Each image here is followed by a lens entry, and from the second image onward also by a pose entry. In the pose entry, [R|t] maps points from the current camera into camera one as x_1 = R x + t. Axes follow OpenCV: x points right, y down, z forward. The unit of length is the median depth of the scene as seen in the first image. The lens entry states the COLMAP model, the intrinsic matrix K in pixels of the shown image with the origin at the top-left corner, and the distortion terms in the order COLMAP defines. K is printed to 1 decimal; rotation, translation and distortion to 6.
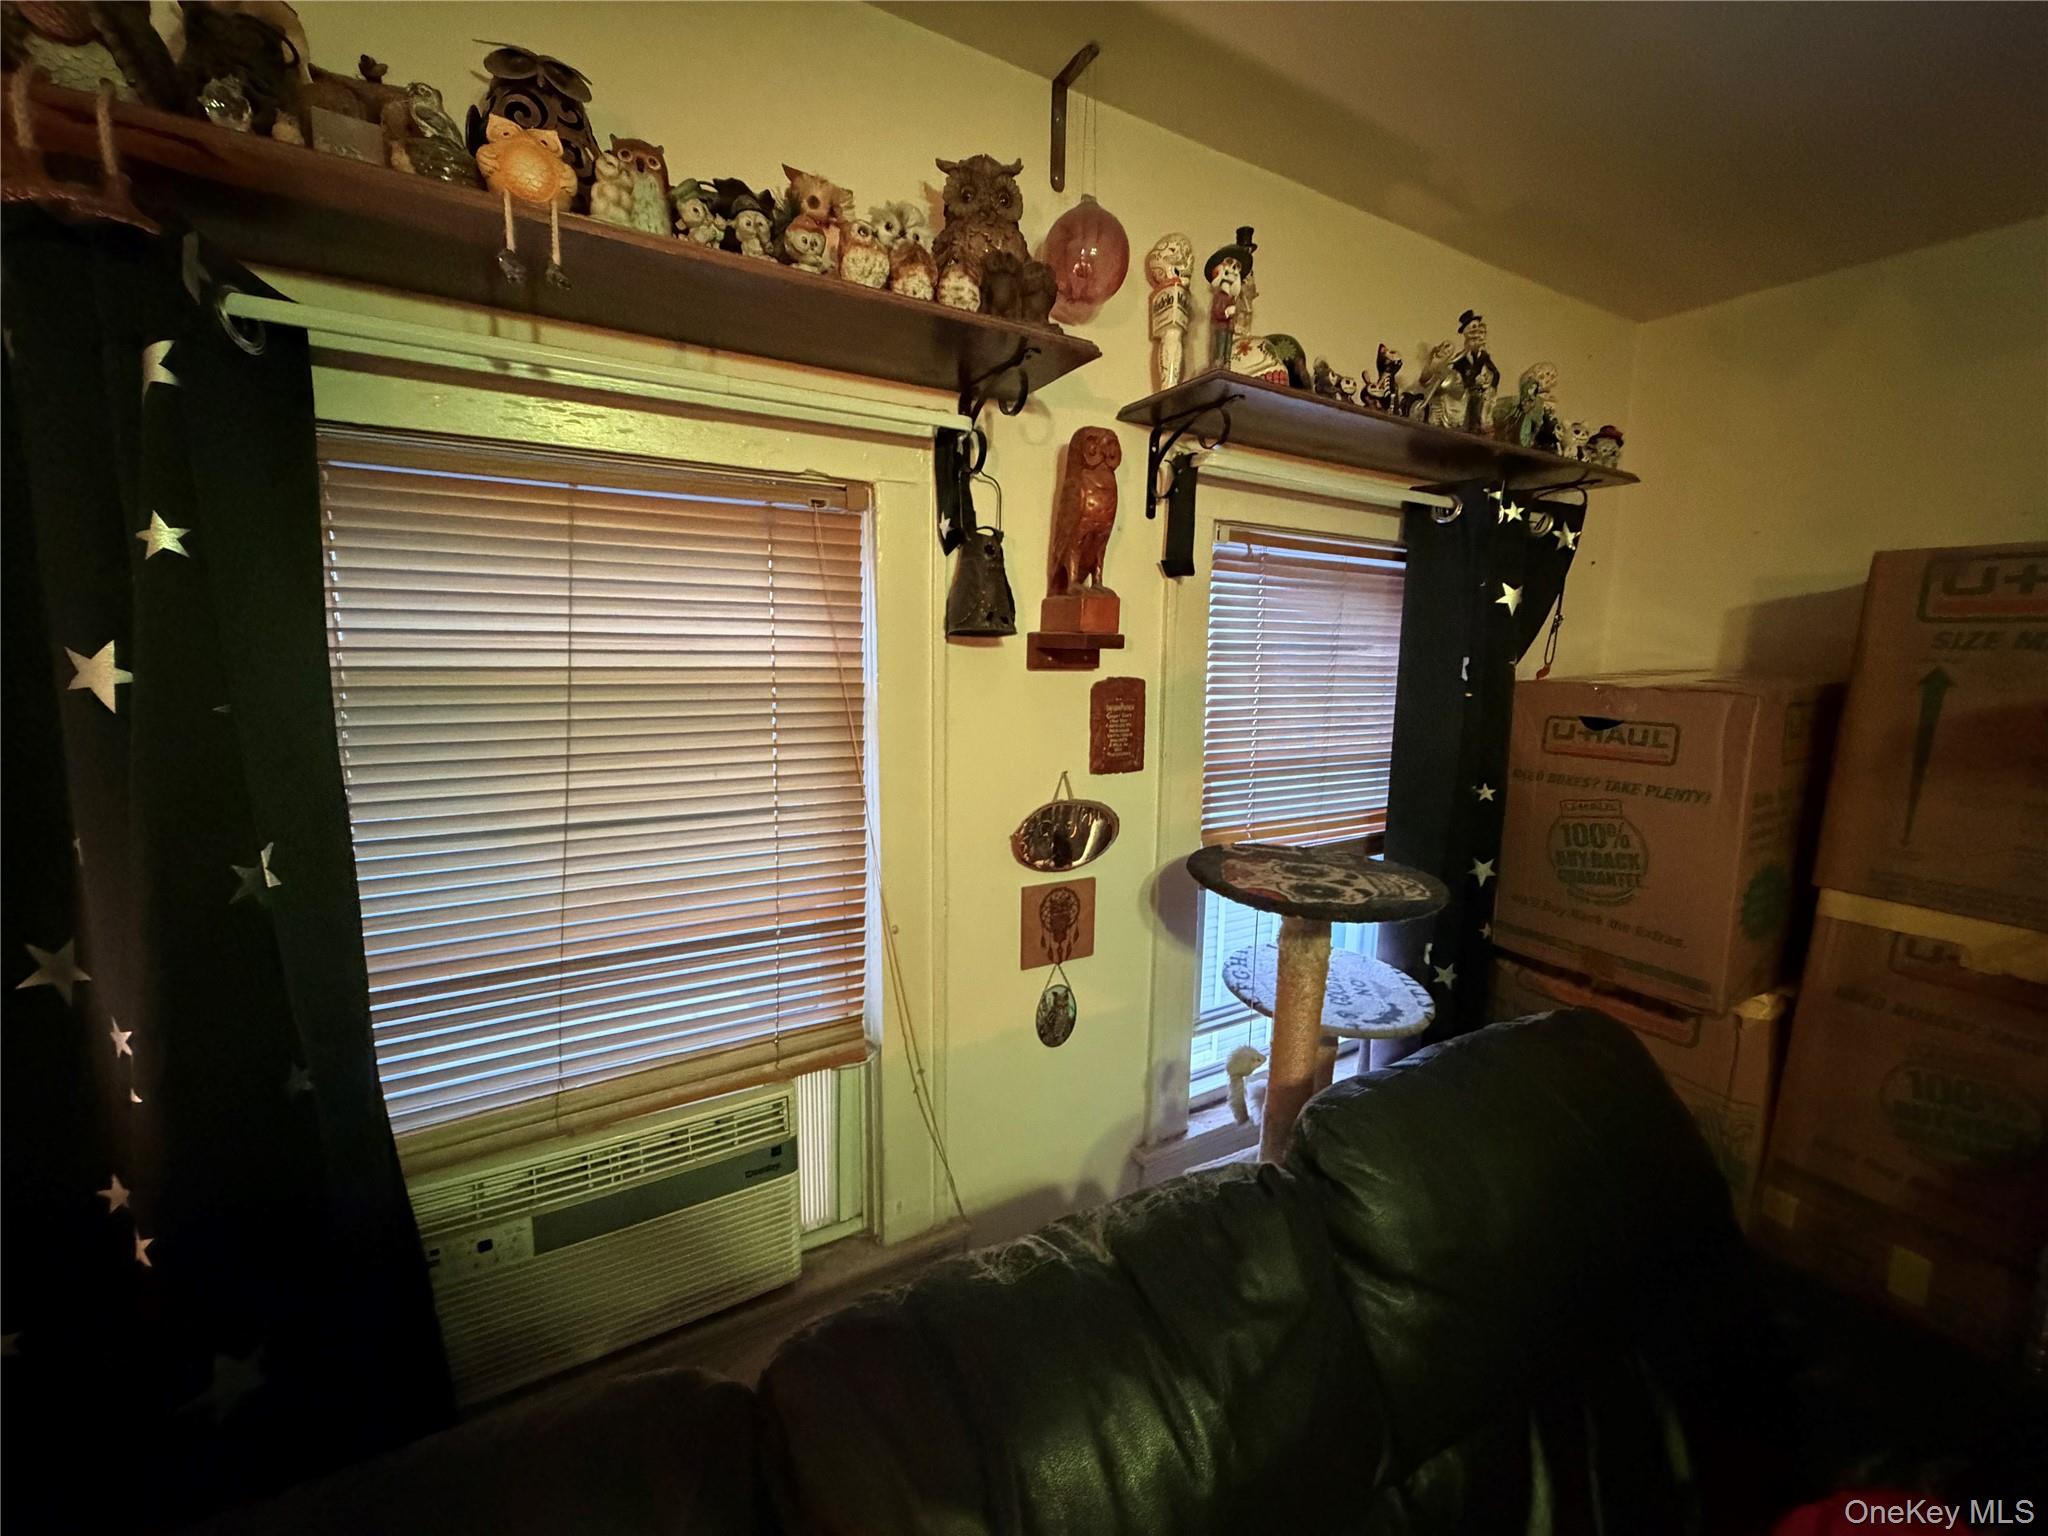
lens RADIAL K [[809.7, 0, 1008.8], [0, 809.7, 768.0], [0, 0, 1]] dist [-0.000563, -0.000186]
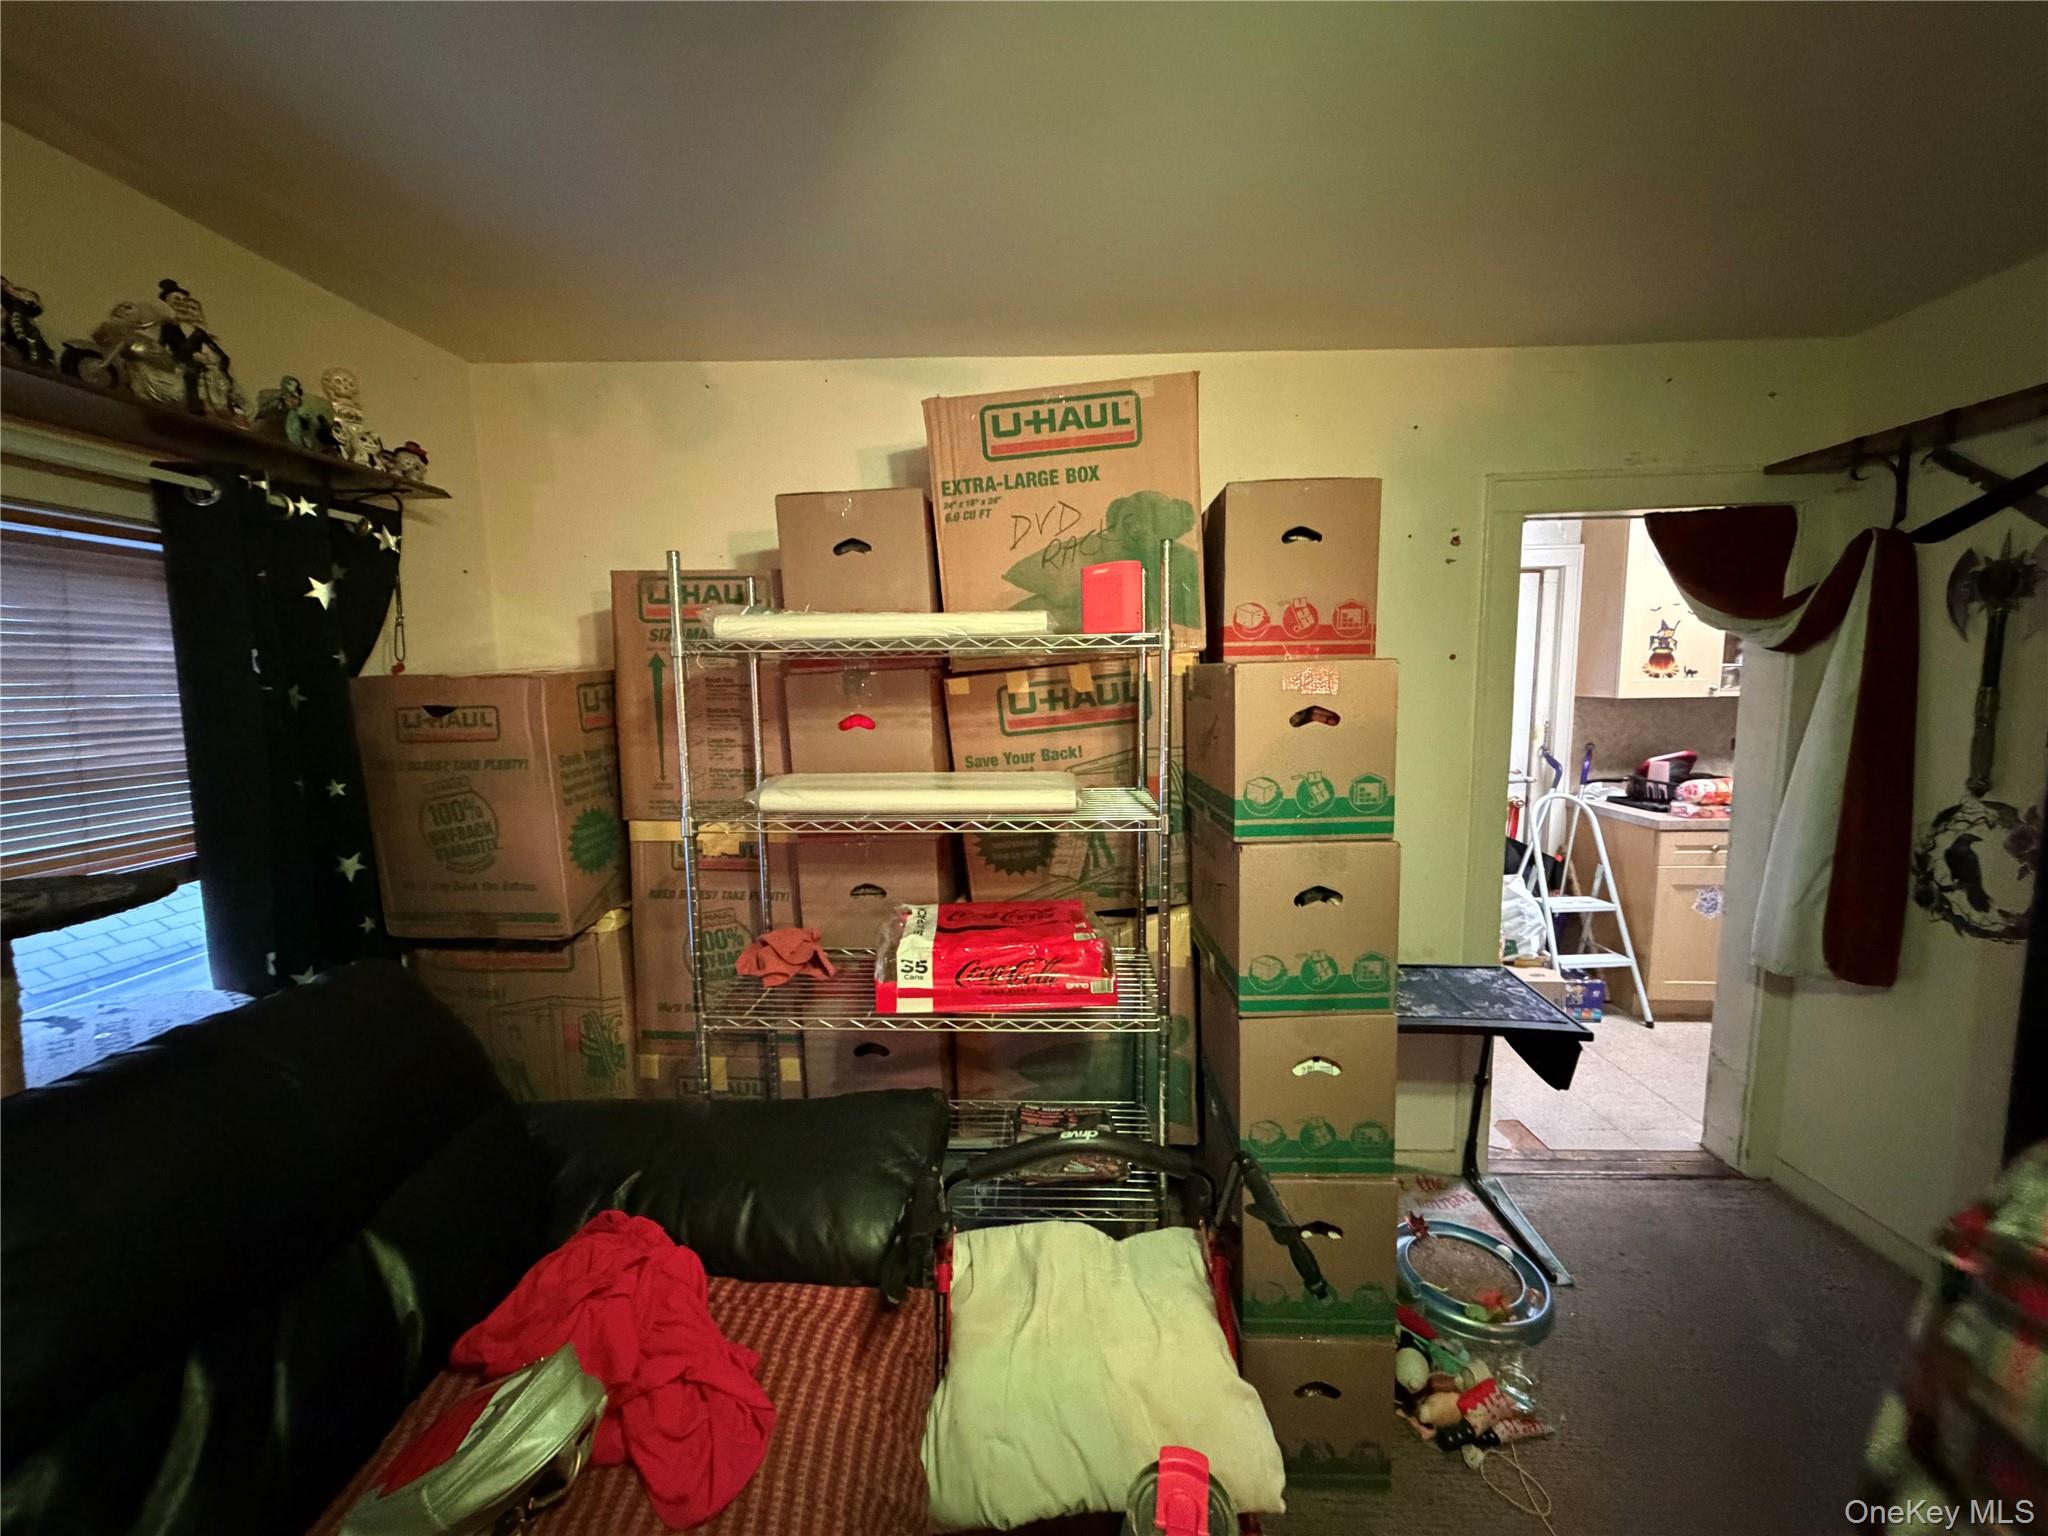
lens RADIAL K [[809.7, 0, 1013.3], [0, 809.7, 767.8], [0, 0, 1]] dist [-0.000563, -0.000186]
pose [[0.535106, -0.118882, 0.836378, 0.255611], [0.143912, 0.988405, 0.048418, 0.095887], [-0.832437, 0.094456, 0.546010, -0.291202]]
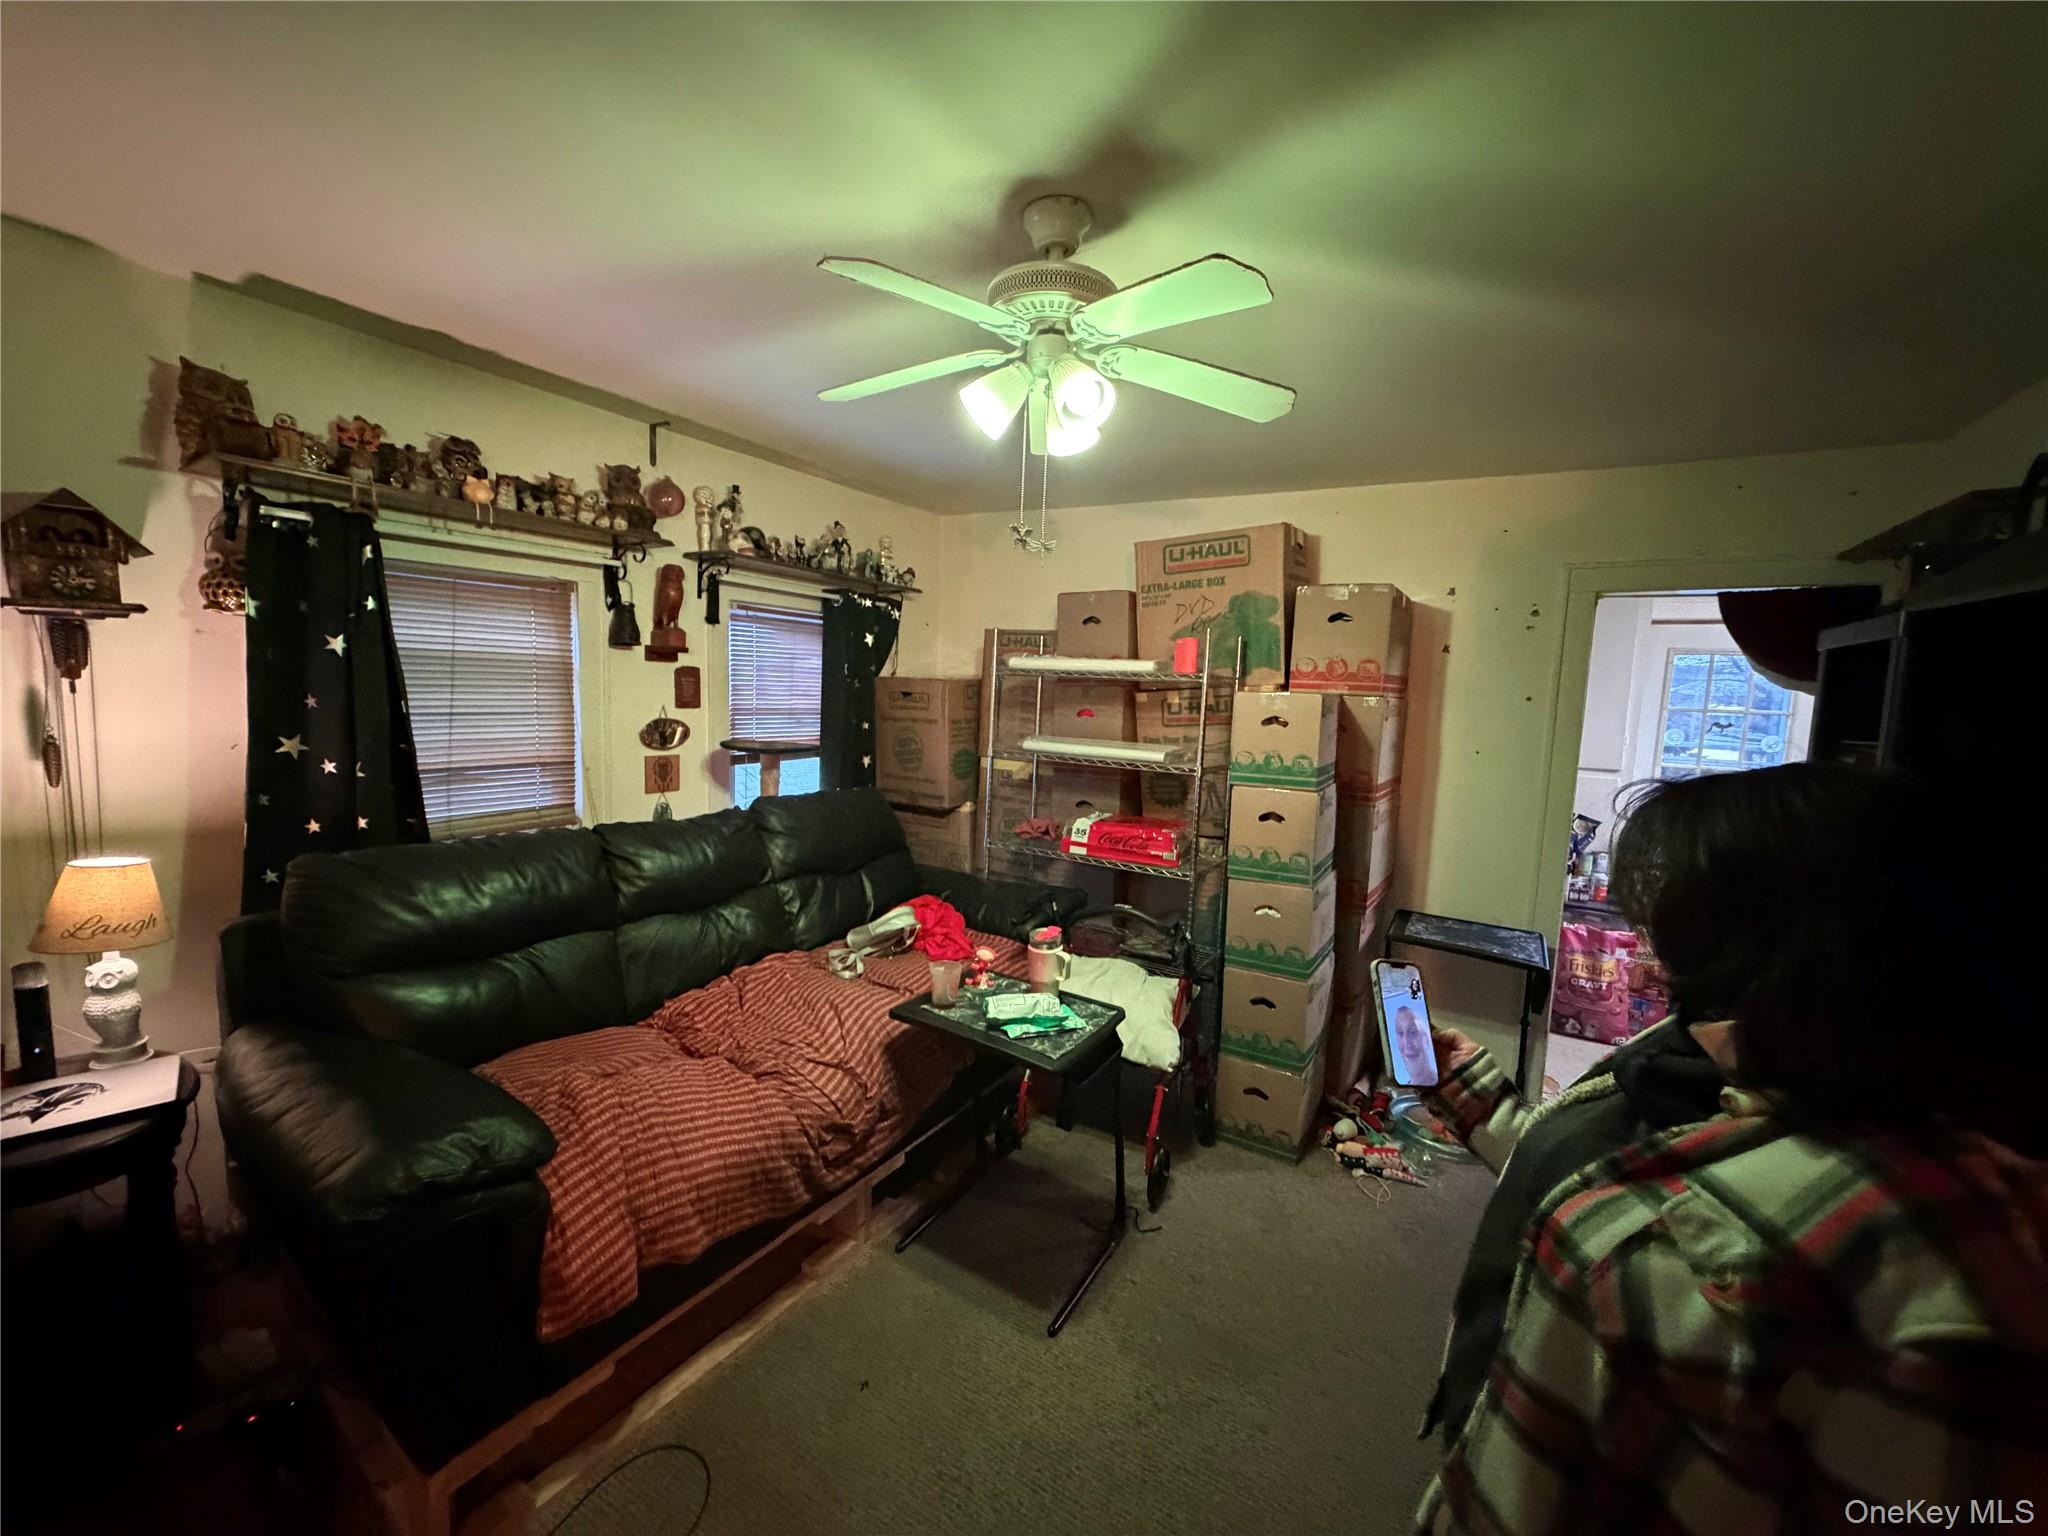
lens RADIAL K [[809.7, 0, 1017.8], [0, 809.7, 767.4], [0, 0, 1]] dist [-0.000563, -0.000186]
pose [[0.875800, -0.027954, 0.481865, -0.158009], [0.041550, 0.998982, -0.017566, 0.253776], [-0.480883, 0.035406, 0.876070, -1.450931]]
